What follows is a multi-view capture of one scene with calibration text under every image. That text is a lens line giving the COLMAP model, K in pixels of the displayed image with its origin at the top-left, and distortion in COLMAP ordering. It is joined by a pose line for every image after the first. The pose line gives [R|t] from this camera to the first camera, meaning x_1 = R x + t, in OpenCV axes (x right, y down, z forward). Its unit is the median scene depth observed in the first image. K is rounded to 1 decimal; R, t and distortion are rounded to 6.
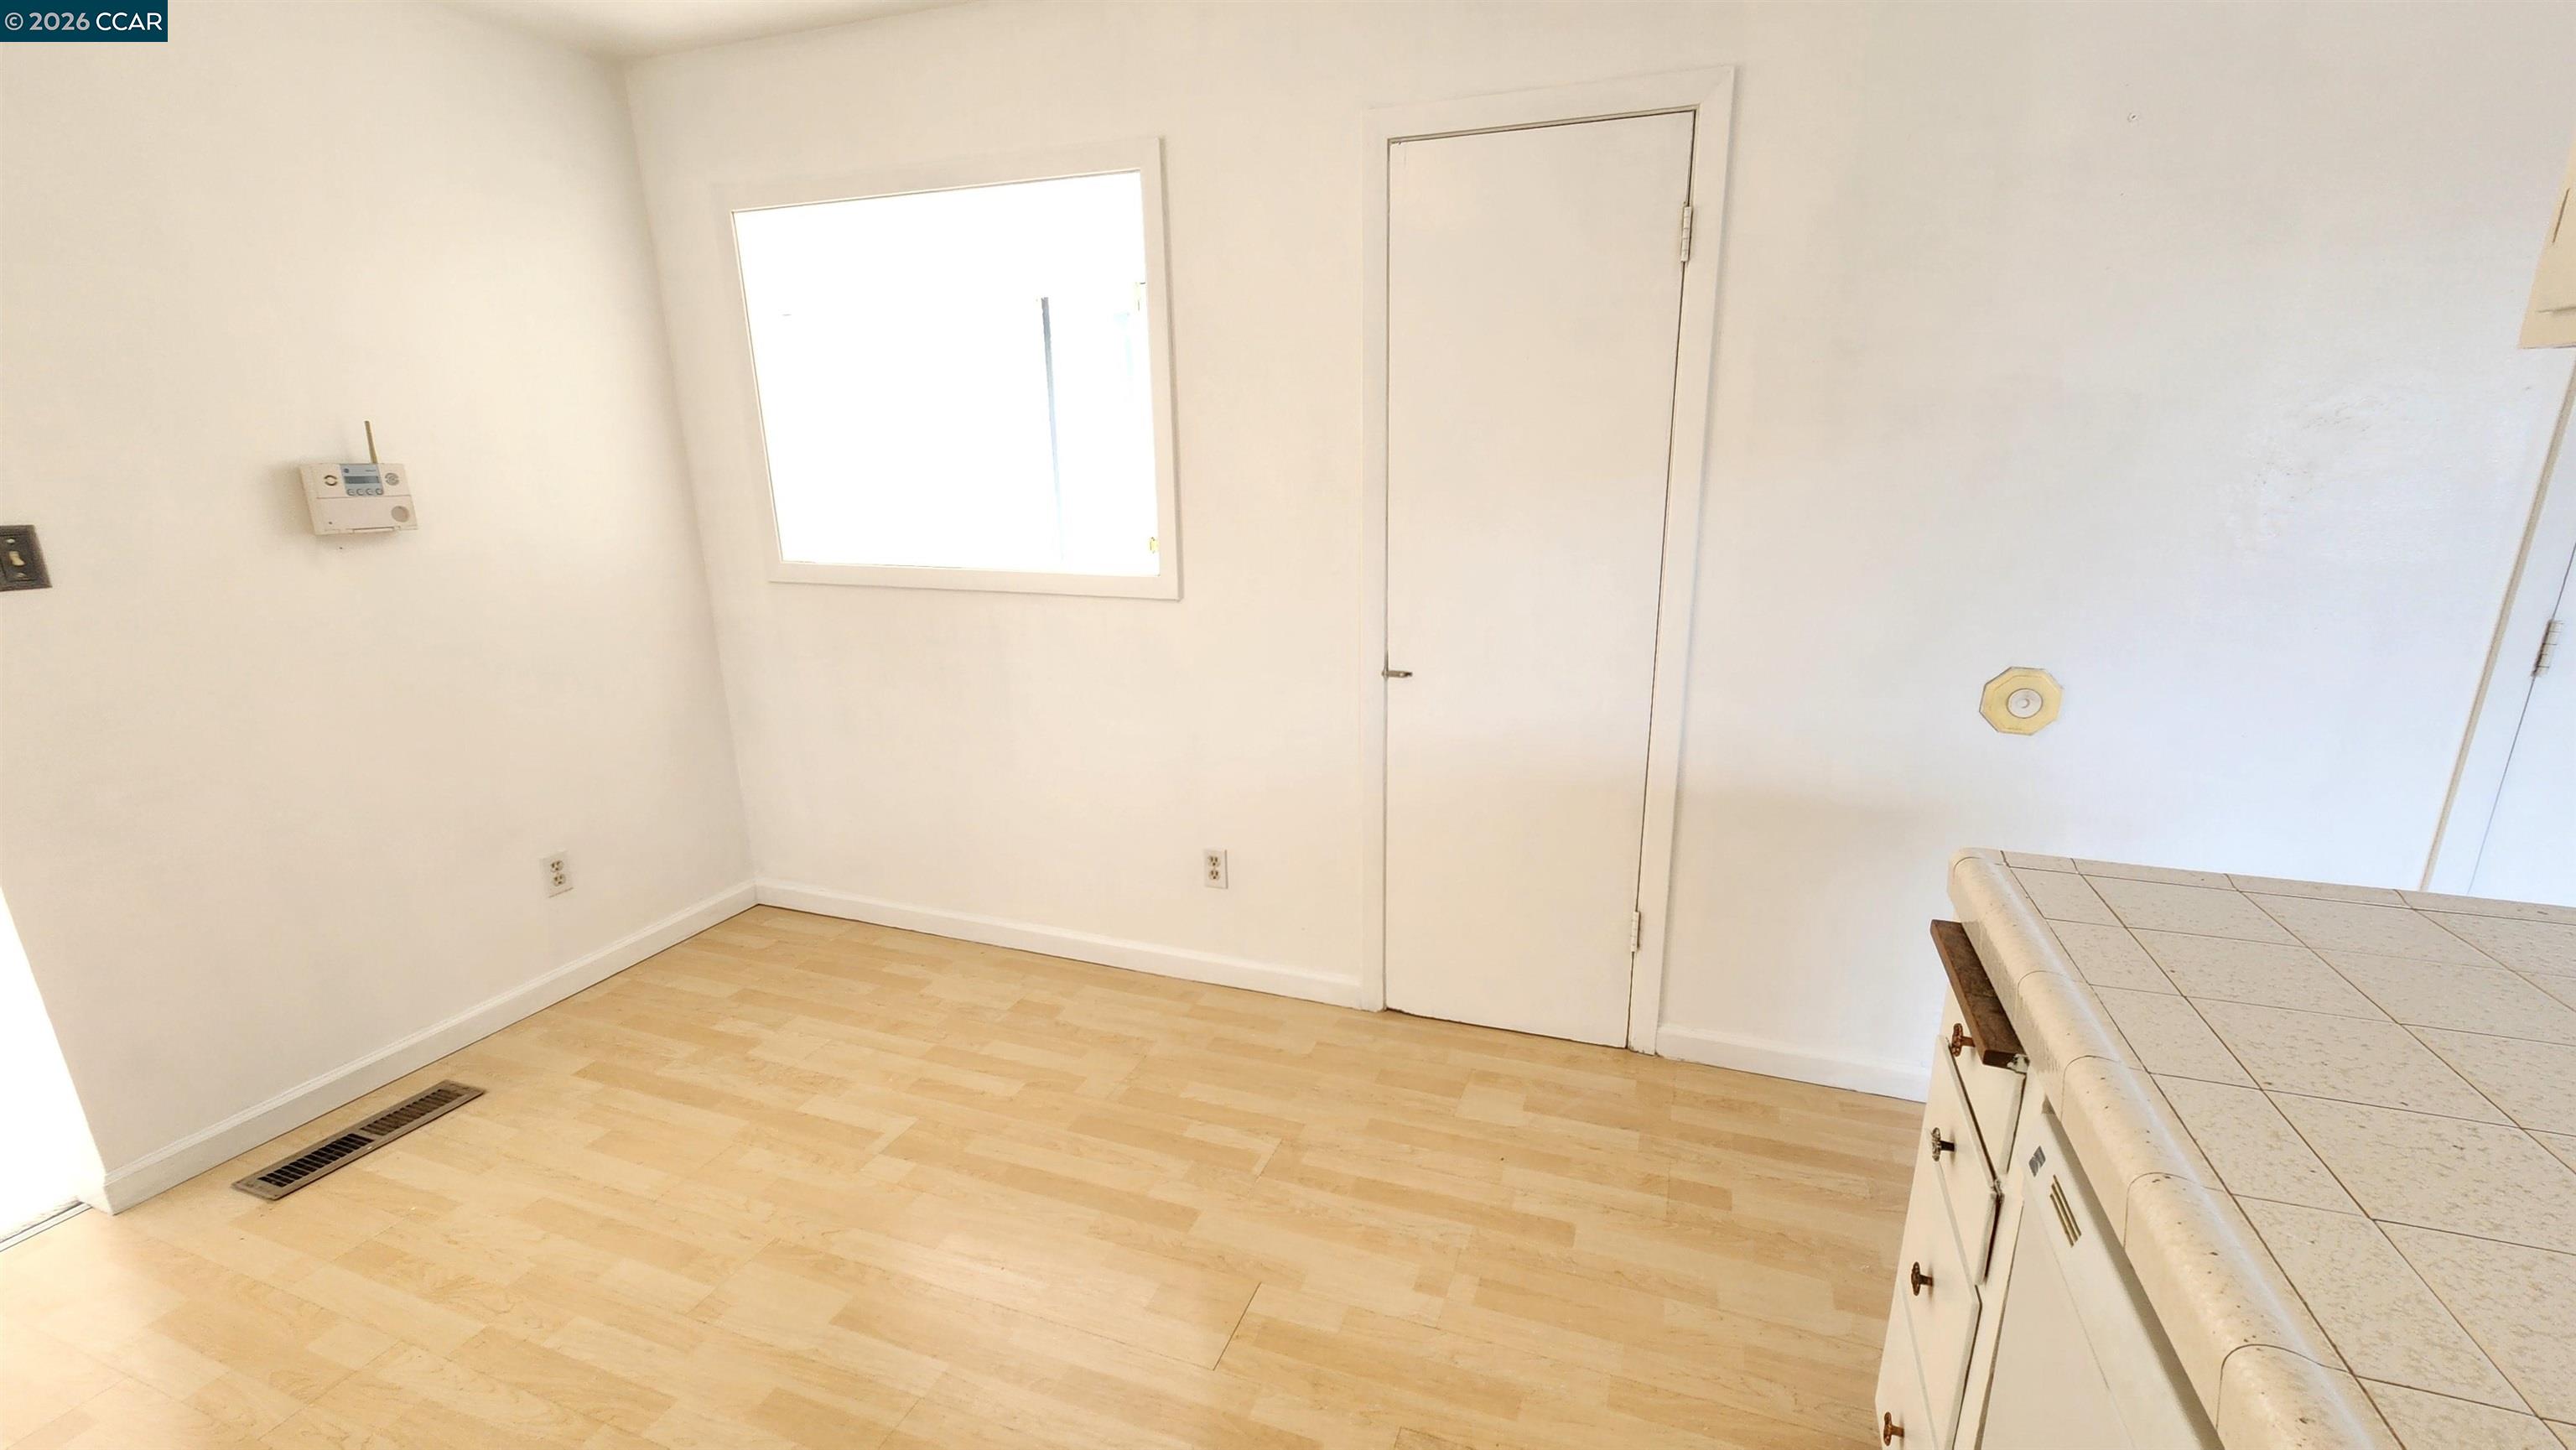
lens RADIAL K [[1059.7, 0, 1321.5], [0, 1059.7, 740.2], [0, 0, 1]] dist [0.001539, -0.000595]
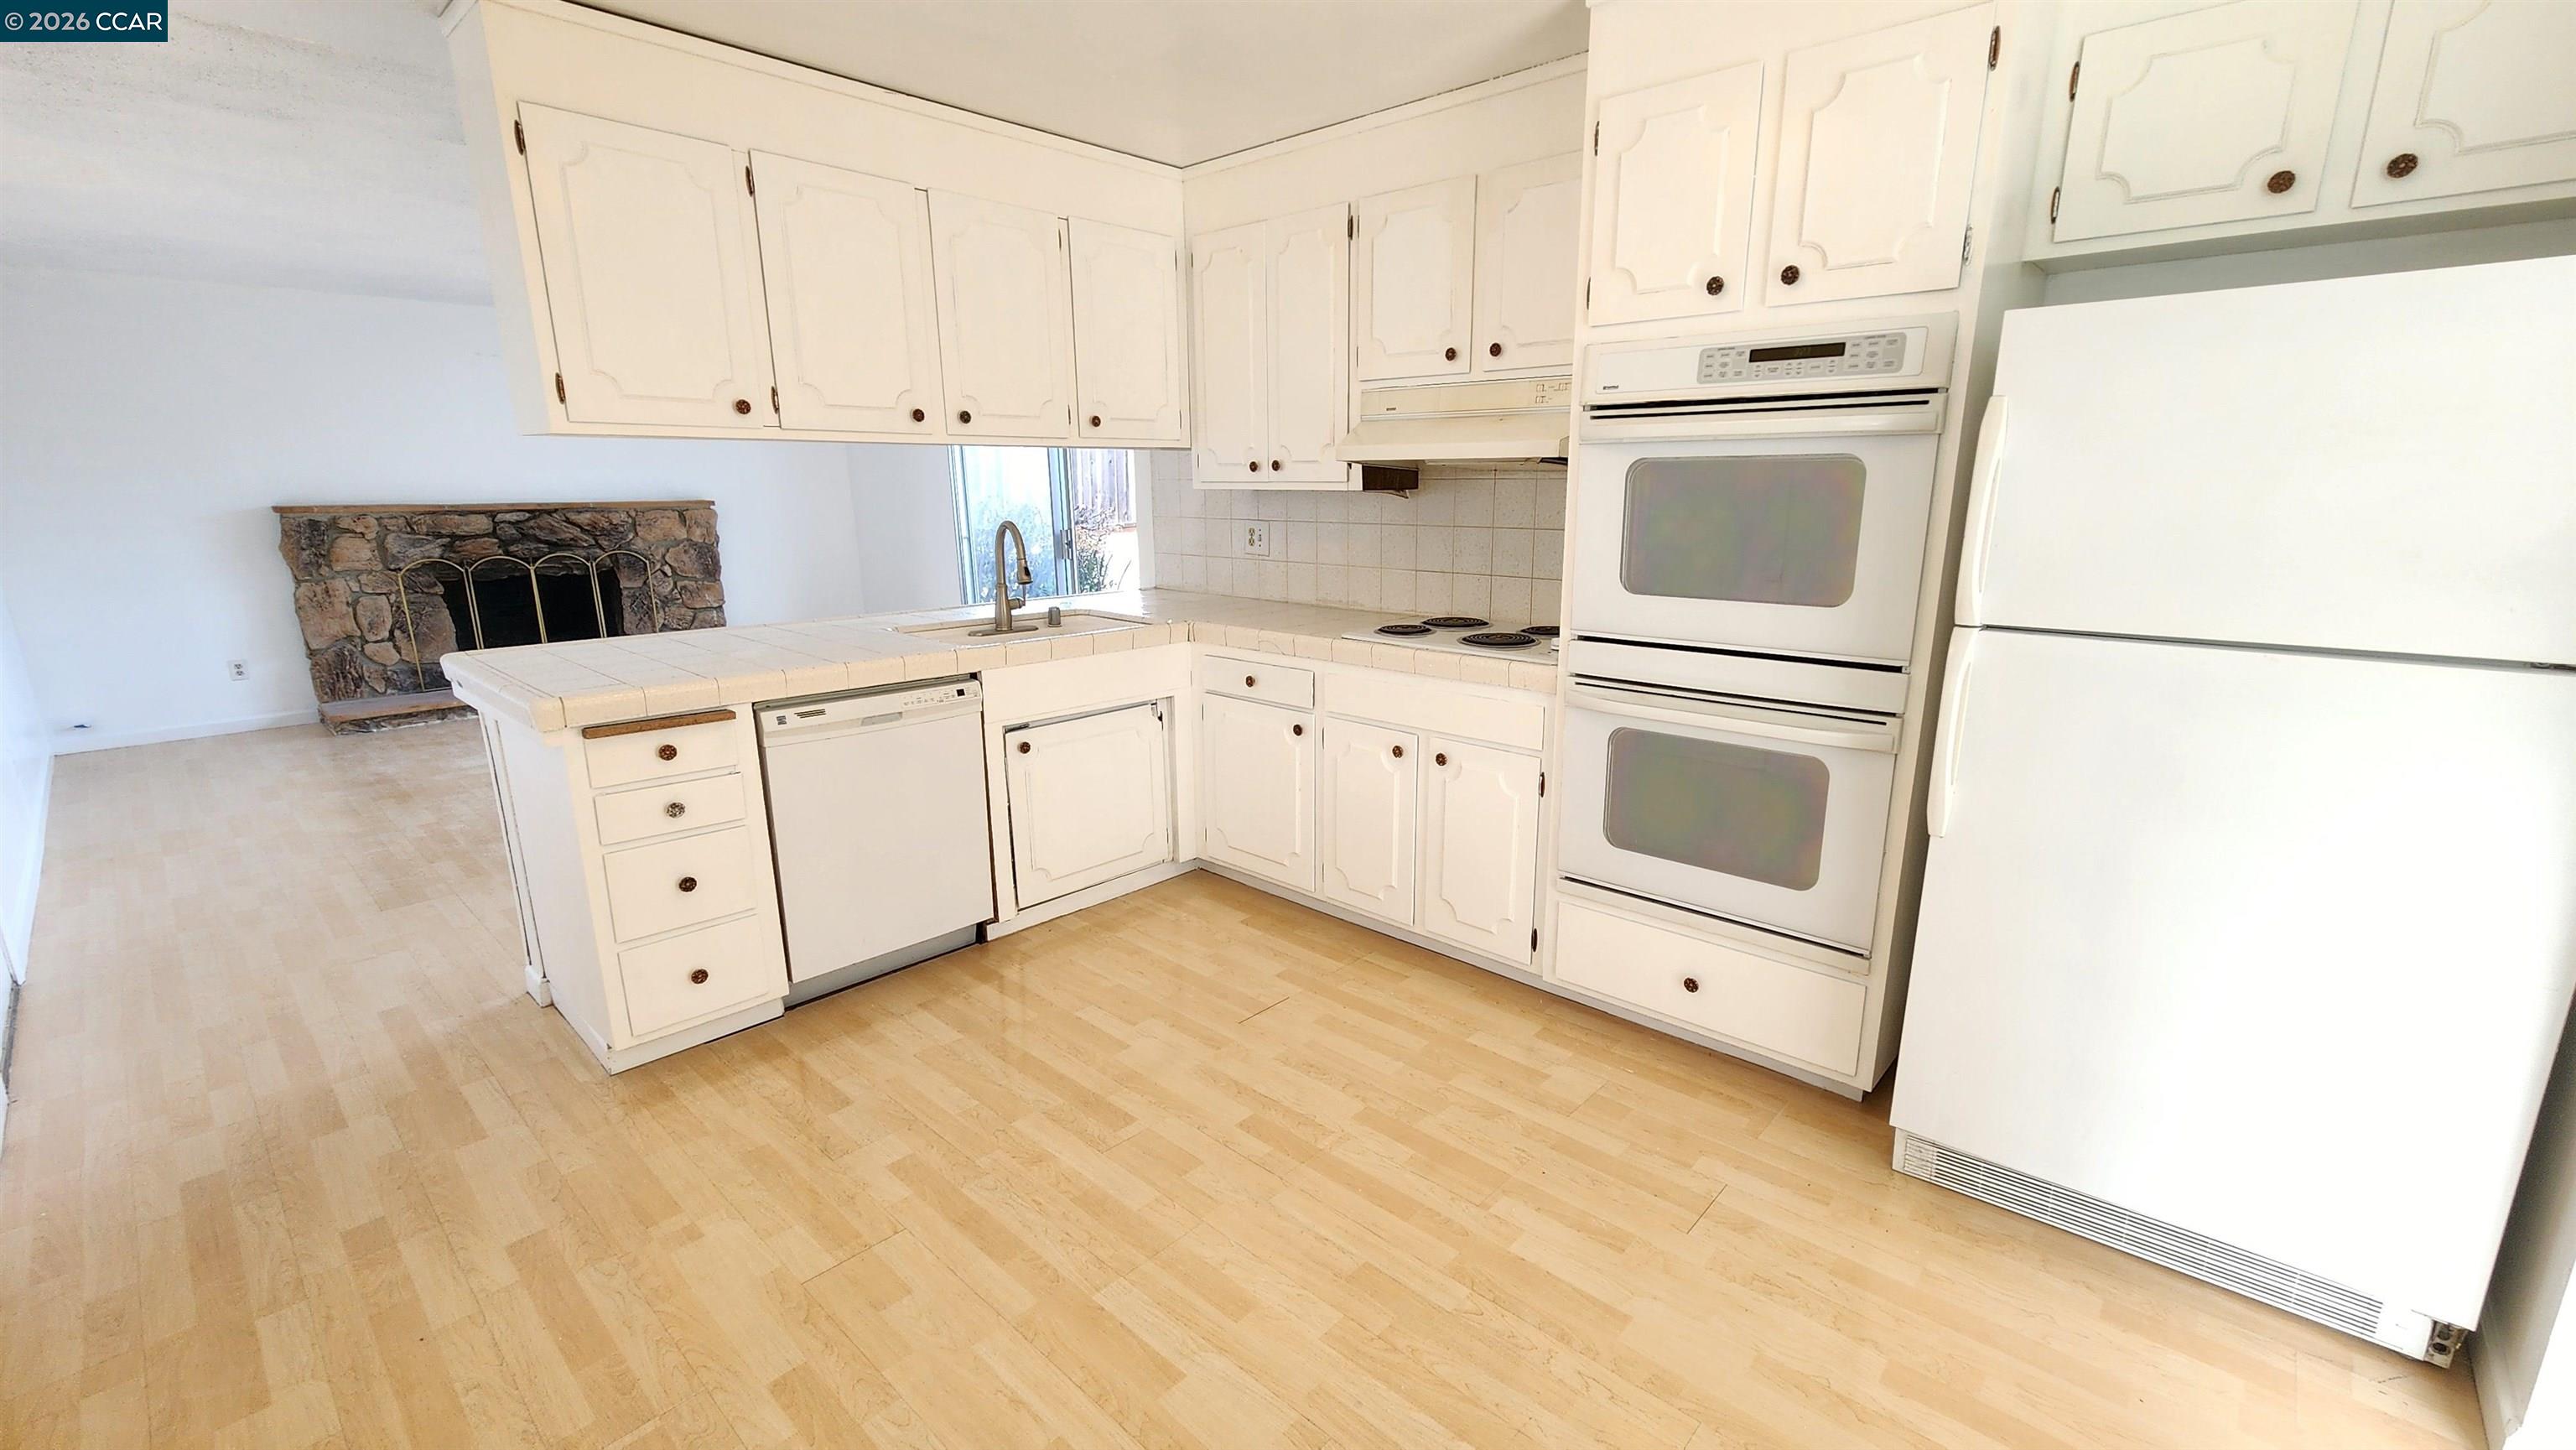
lens RADIAL K [[1059.7, 0, 1321.5], [0, 1059.7, 740.2], [0, 0, 1]] dist [0.001539, -0.000595]
pose [[-0.926941, -0.079038, 0.366788, -0.705666], [0.109495, 0.878028, 0.465916, -0.296964], [-0.358876, 0.472038, -0.805226, 1.165537]]
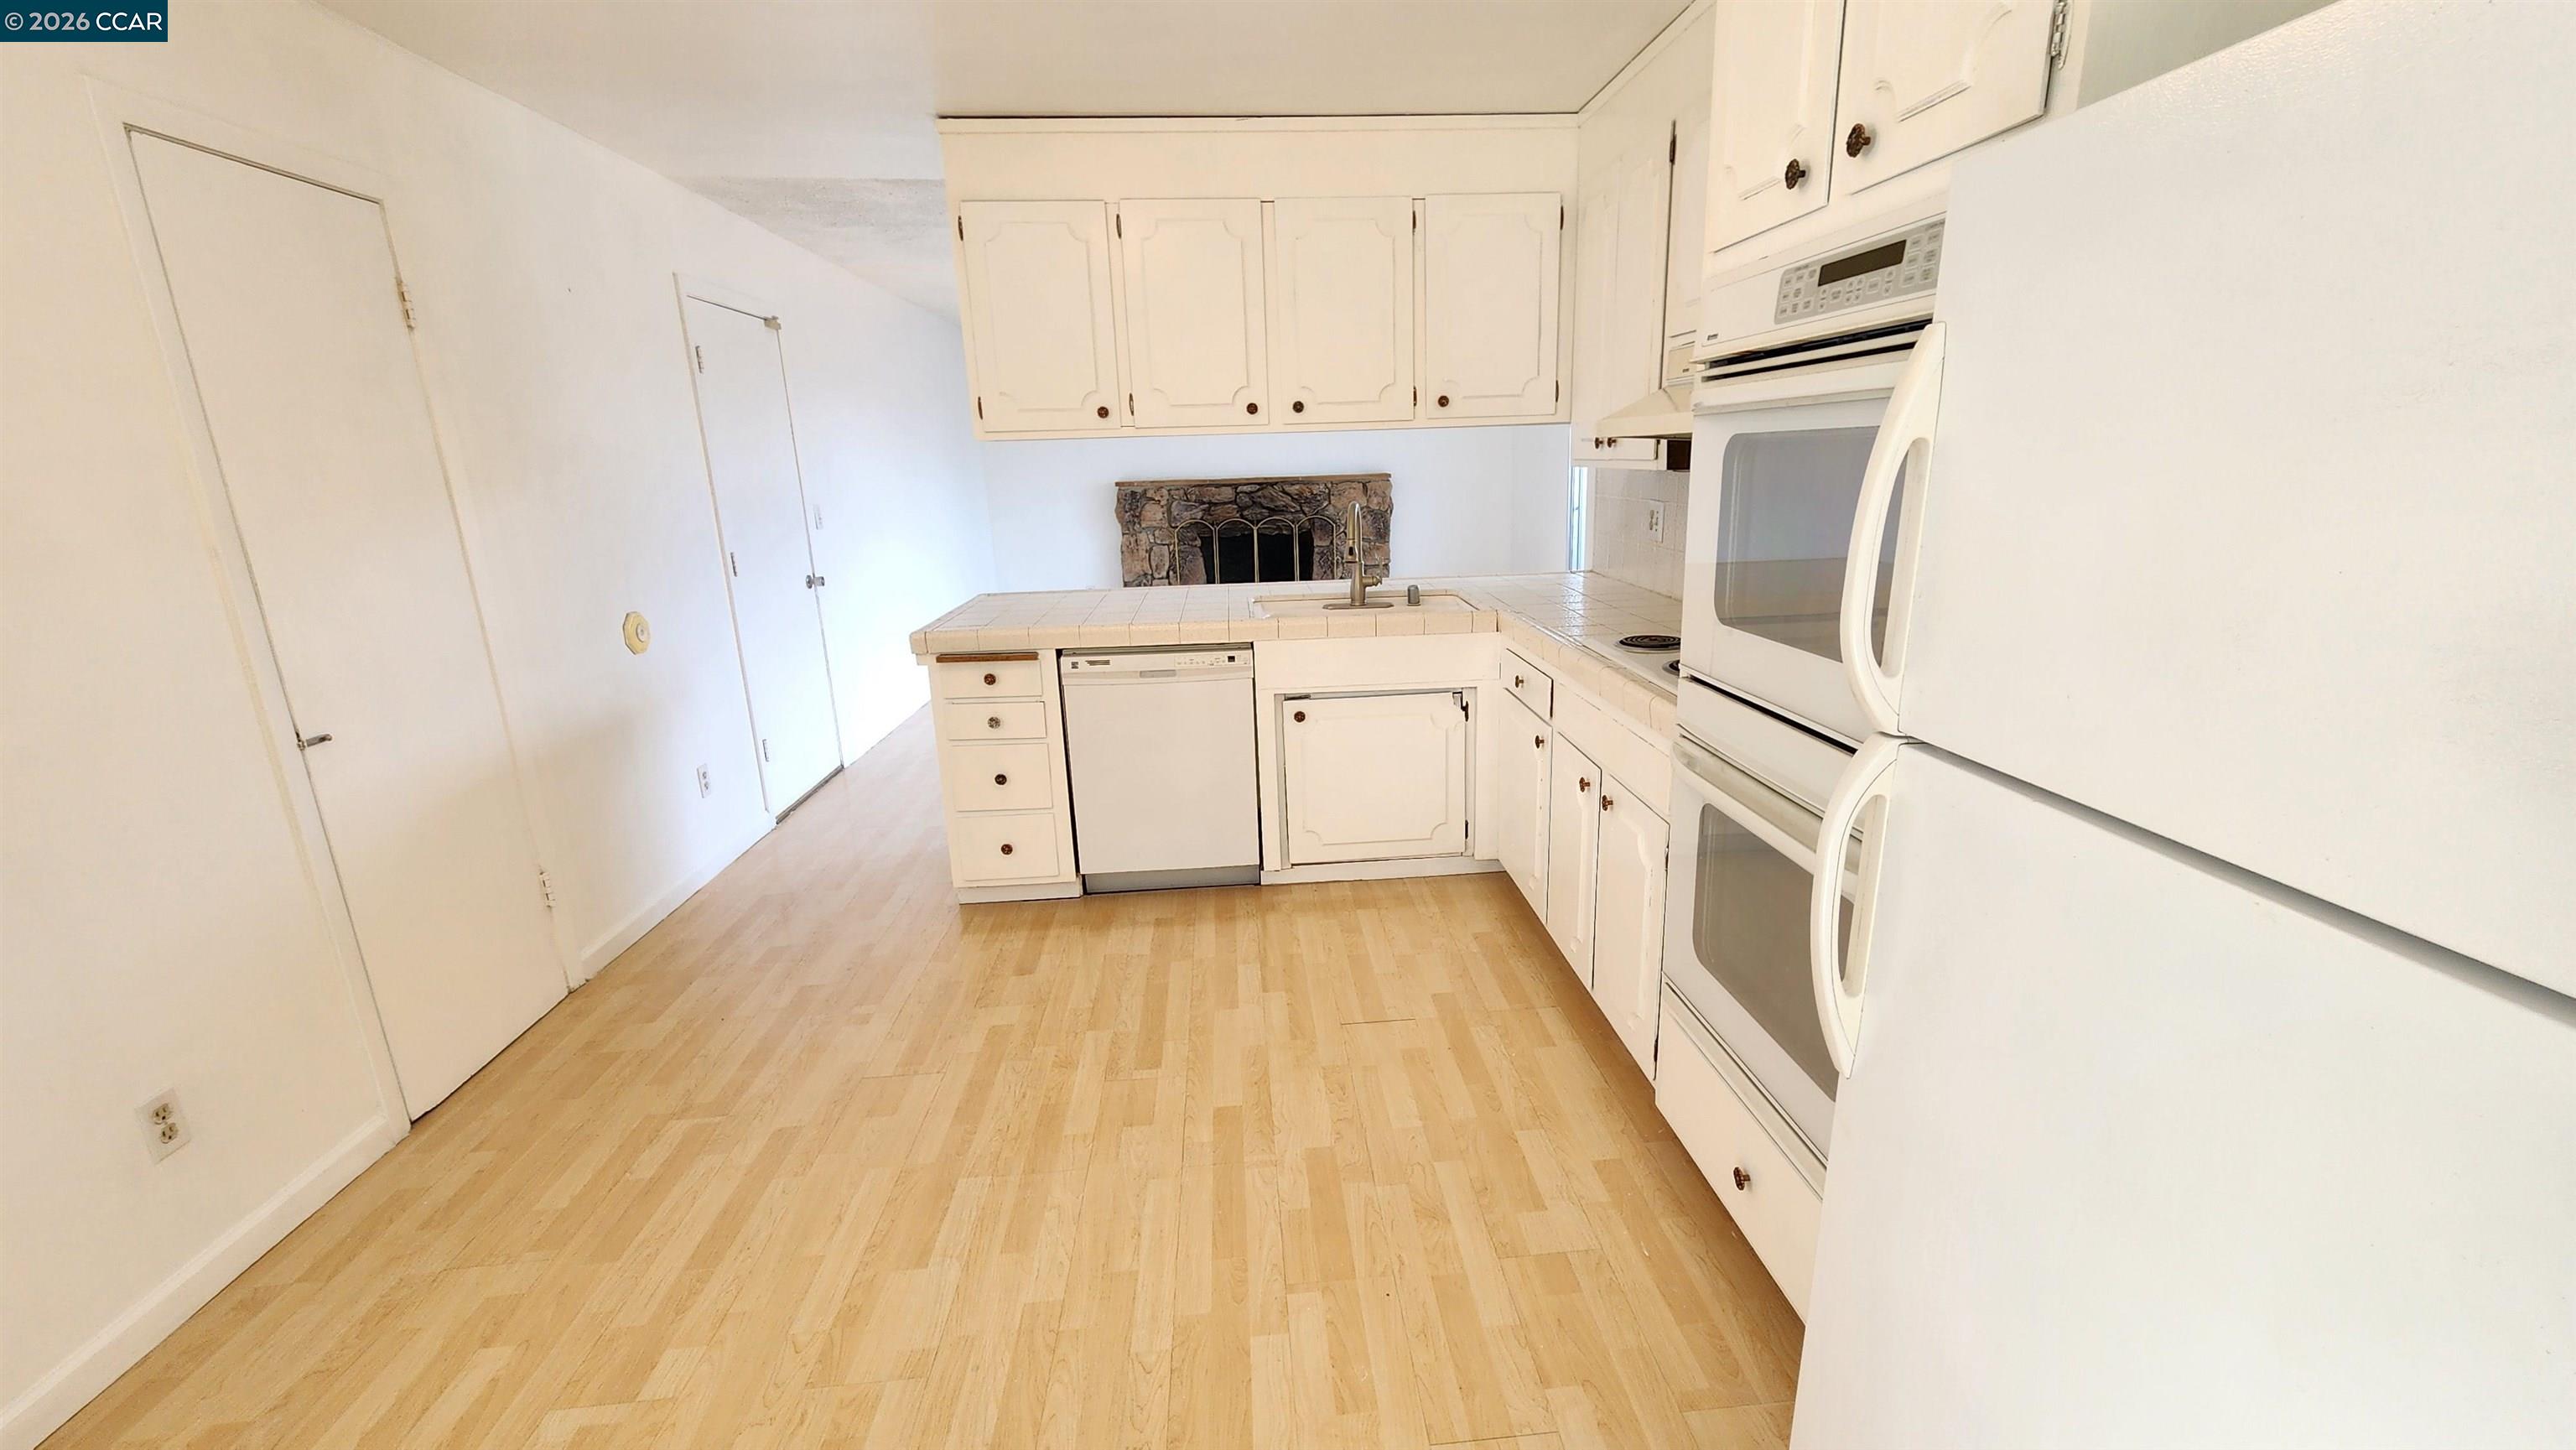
lens RADIAL K [[1059.7, 0, 1321.5], [0, 1059.7, 740.2], [0, 0, 1]] dist [0.001539, -0.000595]
pose [[-0.420208, -0.215983, 0.881349, -1.184952], [0.272252, 0.896508, 0.349502, -0.162227], [-0.865624, 0.386812, -0.317918, 0.633656]]
